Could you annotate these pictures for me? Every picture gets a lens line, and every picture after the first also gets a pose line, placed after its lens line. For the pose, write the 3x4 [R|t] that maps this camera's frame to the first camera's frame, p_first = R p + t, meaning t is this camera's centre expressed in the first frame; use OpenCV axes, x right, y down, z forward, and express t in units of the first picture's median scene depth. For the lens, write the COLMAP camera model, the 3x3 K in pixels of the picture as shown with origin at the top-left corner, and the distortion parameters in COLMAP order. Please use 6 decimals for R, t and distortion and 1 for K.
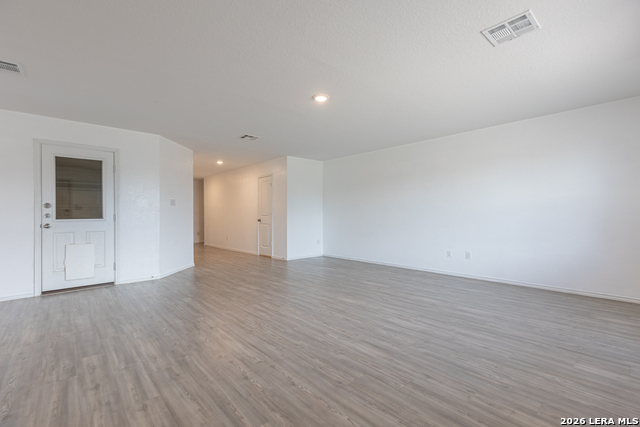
lens RADIAL K [[287.6, 0, 322.5], [0, 287.6, 211.8], [0, 0, 1]] dist [0.008574, -0.002106]
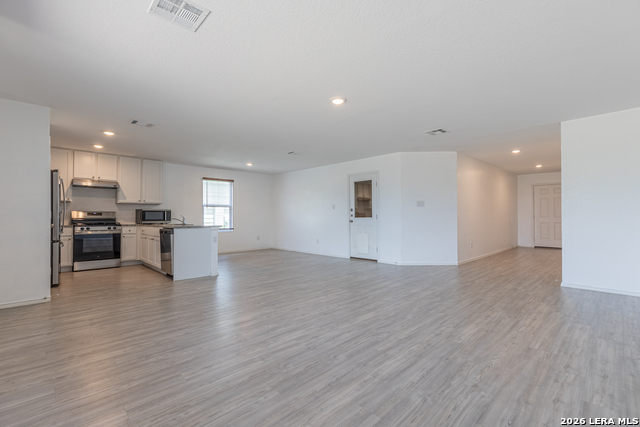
lens RADIAL K [[287.6, 0, 323.6], [0, 287.6, 213.4], [0, 0, 1]] dist [0.008574, -0.002106]
pose [[0.033759, -0.003588, -0.999424, 1.239697], [0.015852, 0.999870, -0.003054, 0.005779], [0.999304, -0.015740, 0.033812, 1.126572]]
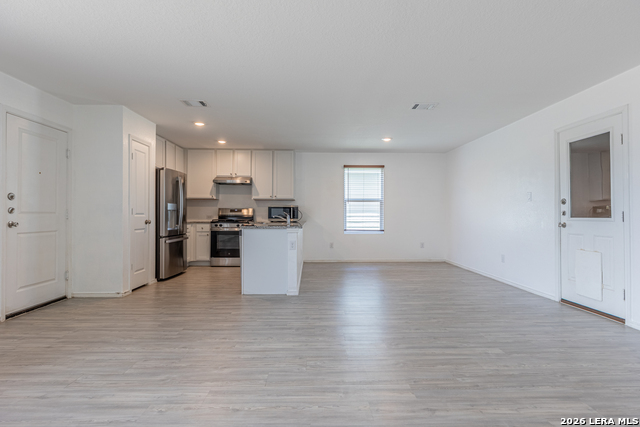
lens RADIAL K [[326.1, 0, 322.4], [0, 326.1, 211.5], [0, 0, 1]] dist [-0.001294, -0.000984]
pose [[-0.652648, -0.001493, -0.757660, 0.391673], [0.011489, 0.999864, -0.011867, 0.017625], [0.757574, -0.016450, -0.652542, 1.607664]]
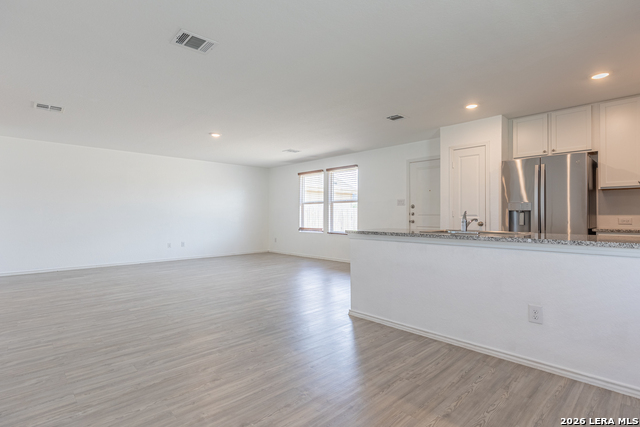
lens RADIAL K [[326.1, 0, 321.8], [0, 326.1, 209.4], [0, 0, 1]] dist [-0.001294, -0.000984]
pose [[-0.022018, 0.025404, 0.999435, -2.036331], [-0.011231, 0.999608, -0.025656, 0.020252], [-0.999695, -0.011789, -0.021724, 0.616258]]
